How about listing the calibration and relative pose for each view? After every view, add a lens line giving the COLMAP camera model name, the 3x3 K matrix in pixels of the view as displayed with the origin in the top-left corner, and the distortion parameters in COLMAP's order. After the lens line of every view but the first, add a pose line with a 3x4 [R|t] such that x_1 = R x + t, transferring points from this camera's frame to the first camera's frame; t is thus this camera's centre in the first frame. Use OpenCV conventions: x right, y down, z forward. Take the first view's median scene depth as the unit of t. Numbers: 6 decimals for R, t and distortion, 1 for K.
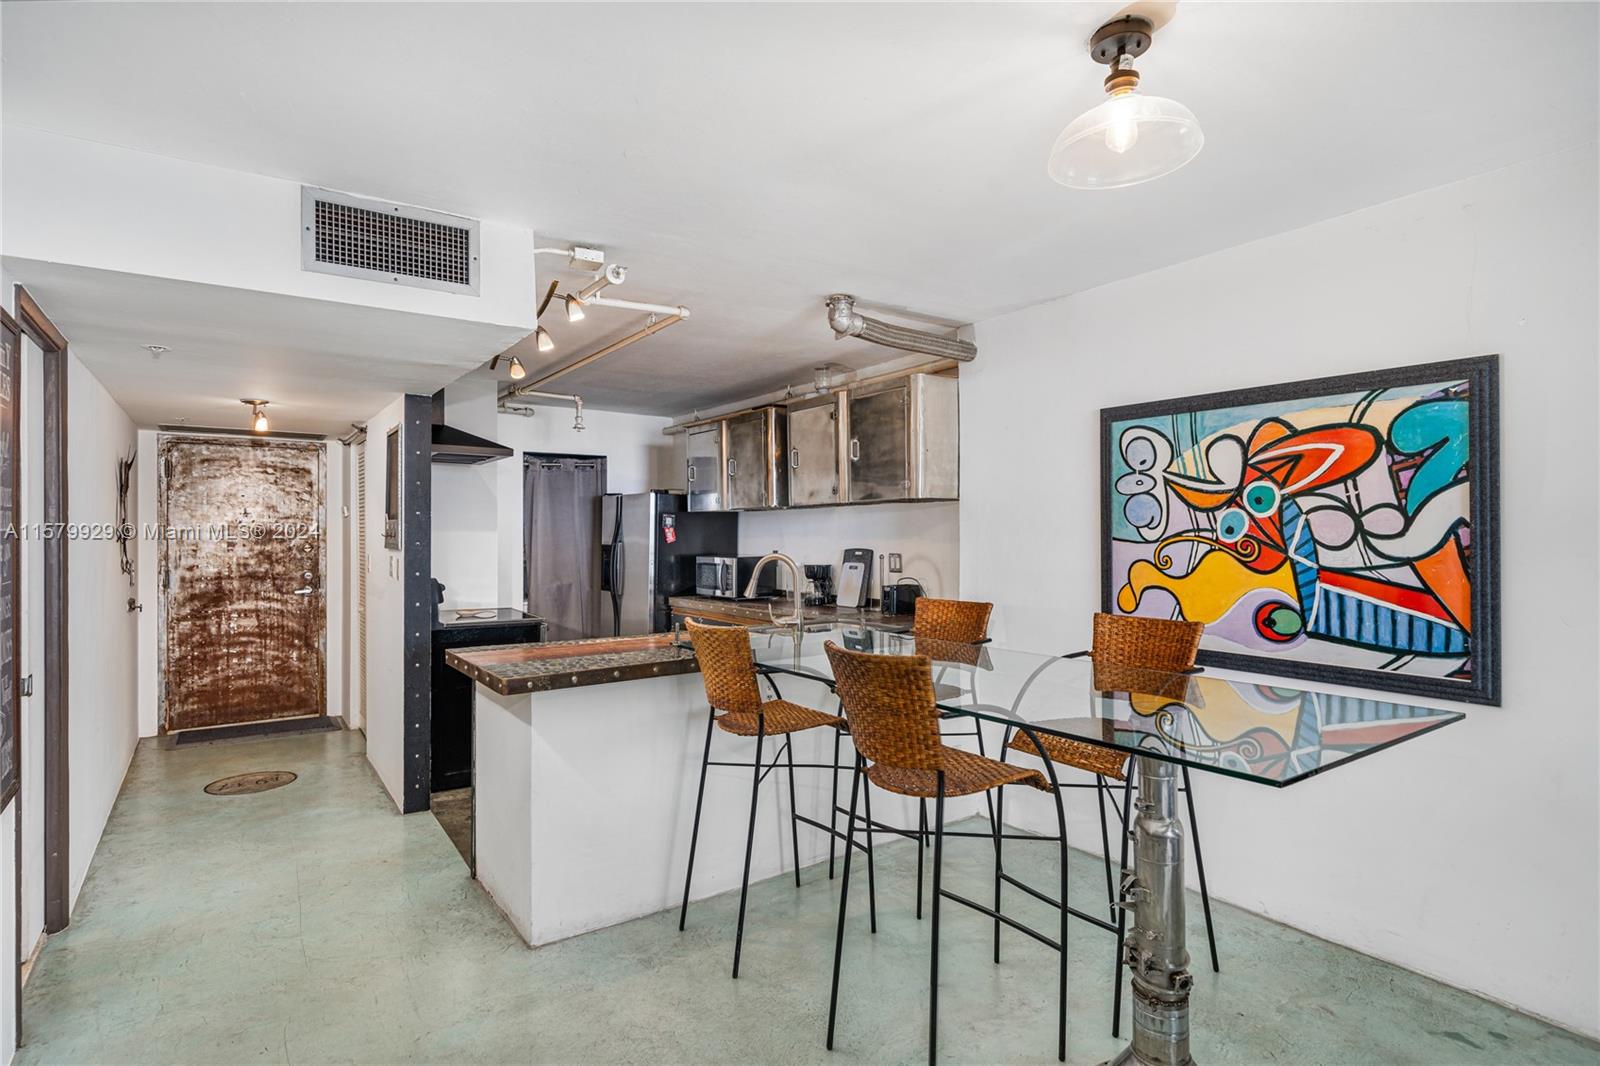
lens RADIAL K [[824.2, 0, 799.6], [0, 824.2, 527.0], [0, 0, 1]] dist [0.000500, 0.000379]
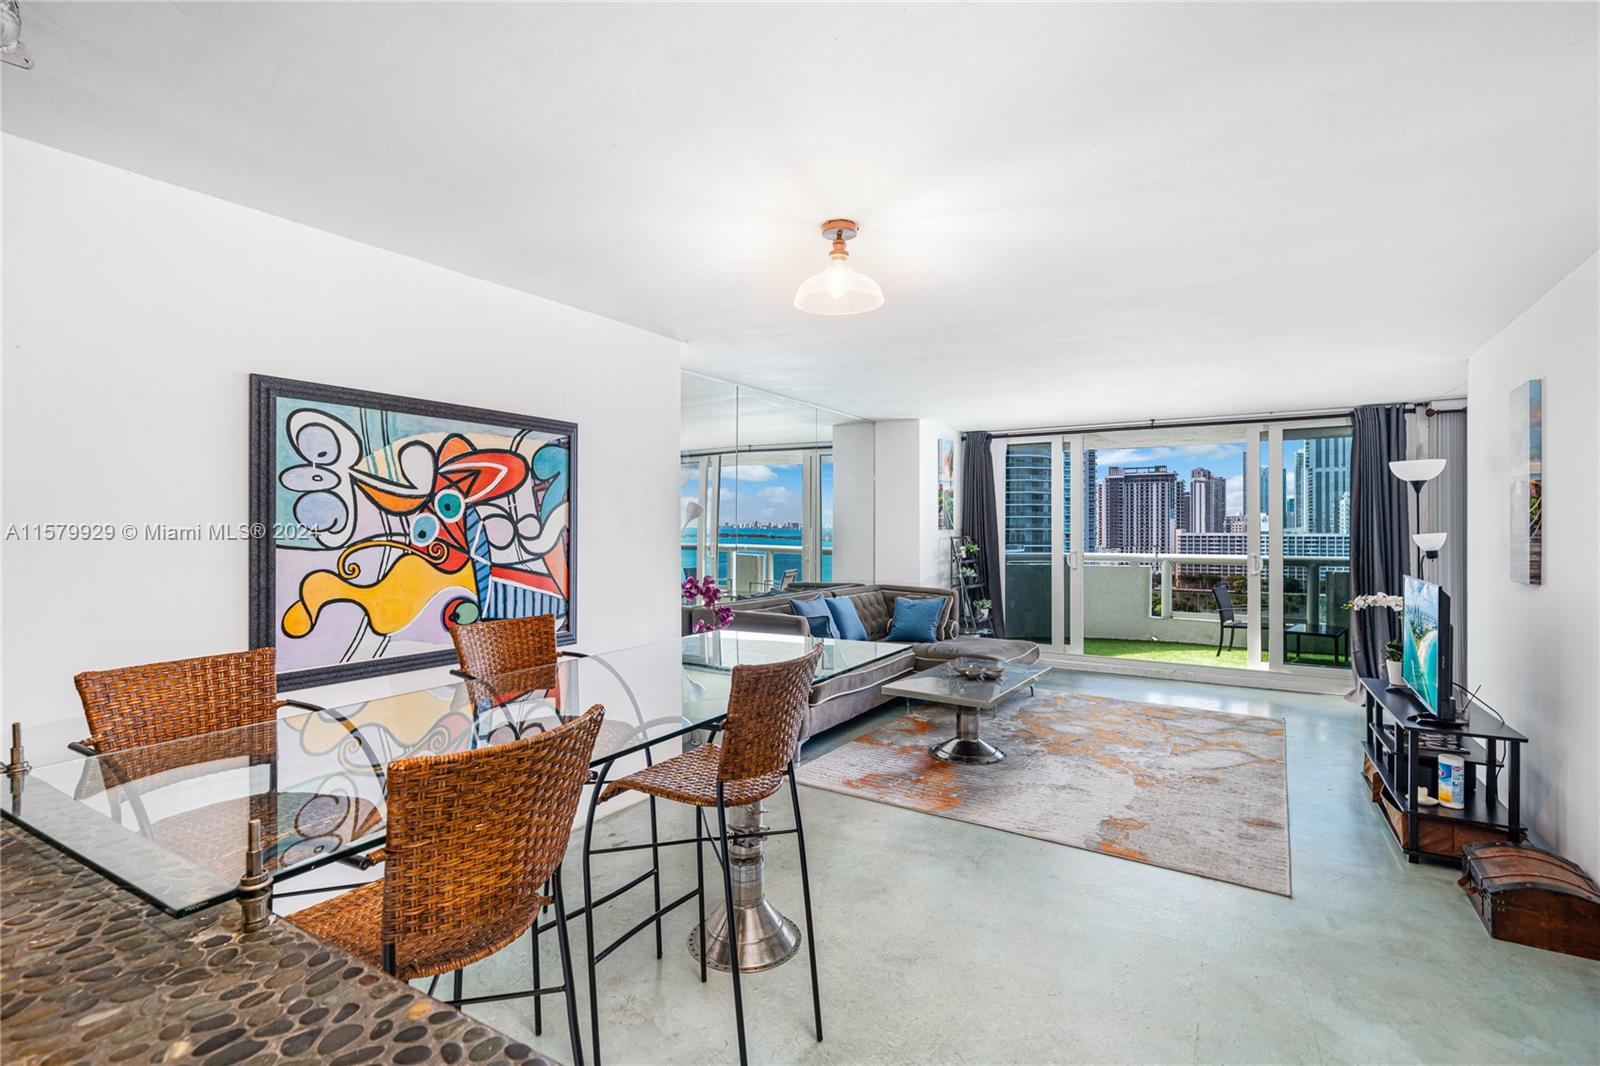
lens RADIAL K [[752.1, 0, 797.3], [0, 752.1, 524.1], [0, 0, 1]] dist [0.000657, -0.000106]
pose [[-0.392443, 0.008950, 0.919733, -0.495270], [-0.000863, 0.999949, -0.010098, 0.000077], [-0.919776, -0.004757, -0.392415, 0.880031]]
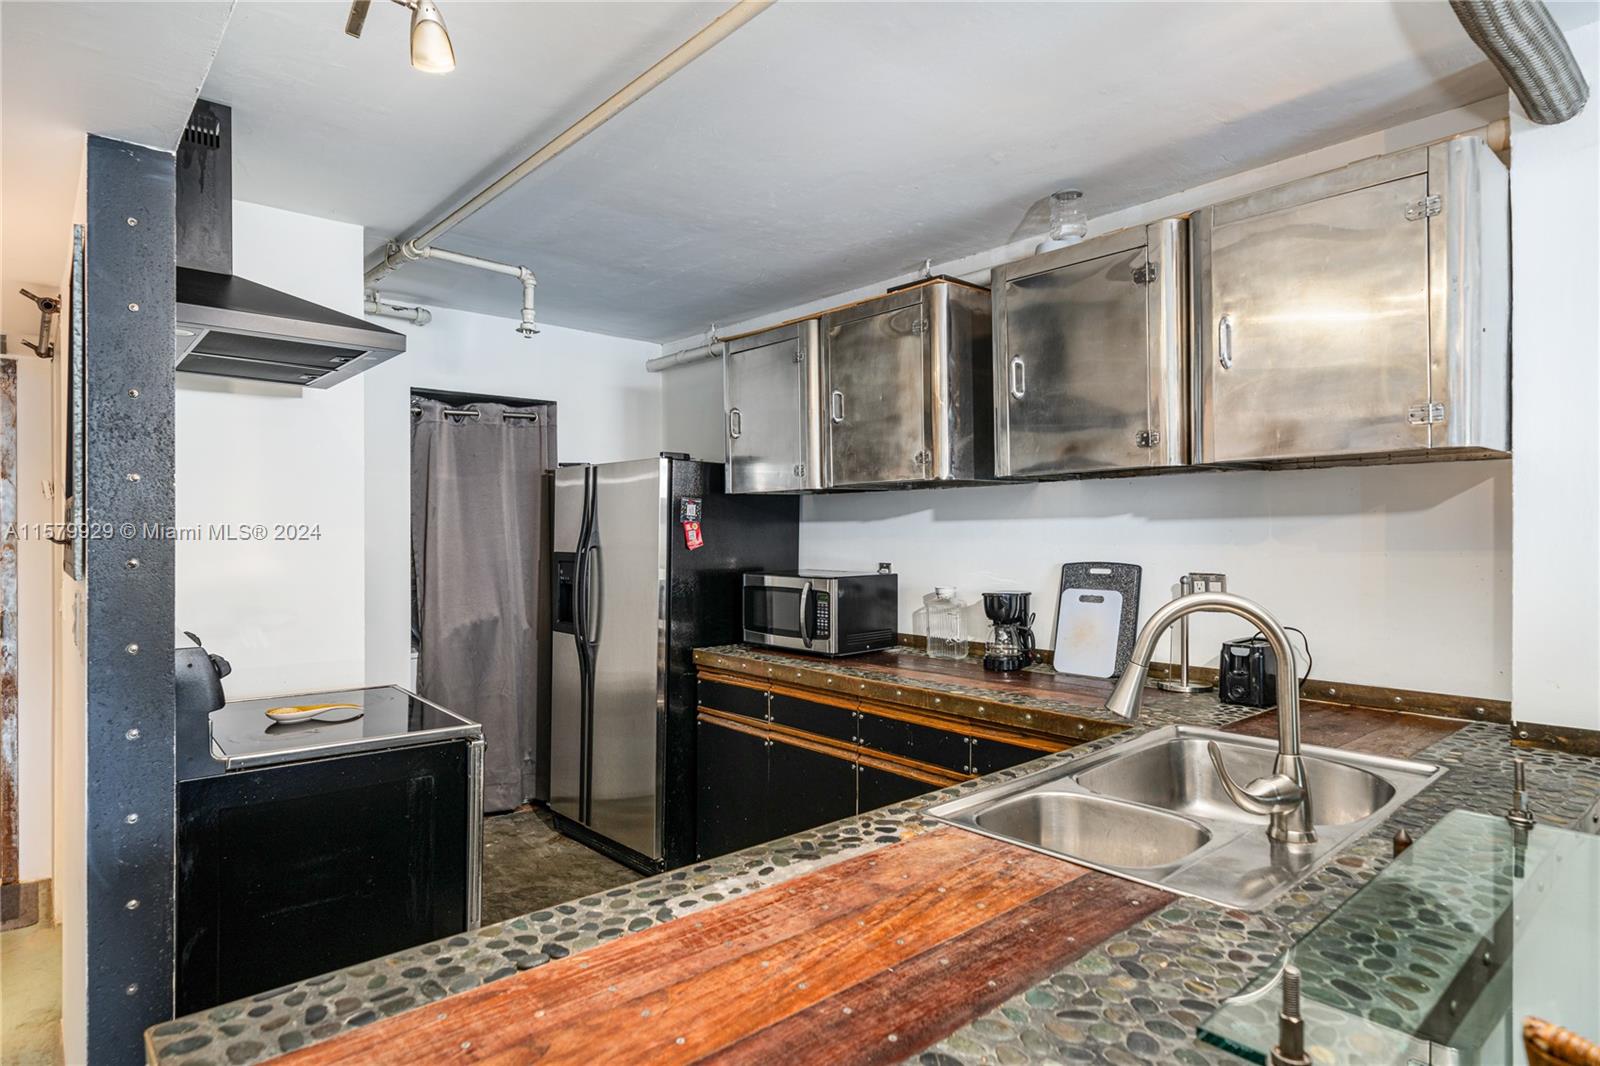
lens RADIAL K [[879.5, 0, 800.0], [0, 879.5, 533.0], [0, 0, 1]] dist [0.001806, 0.000350]
pose [[0.993552, -0.001300, 0.113373, -0.285514], [0.000369, 0.999966, 0.008230, 0.005595], [-0.113379, -0.008135, 0.993518, 0.763484]]
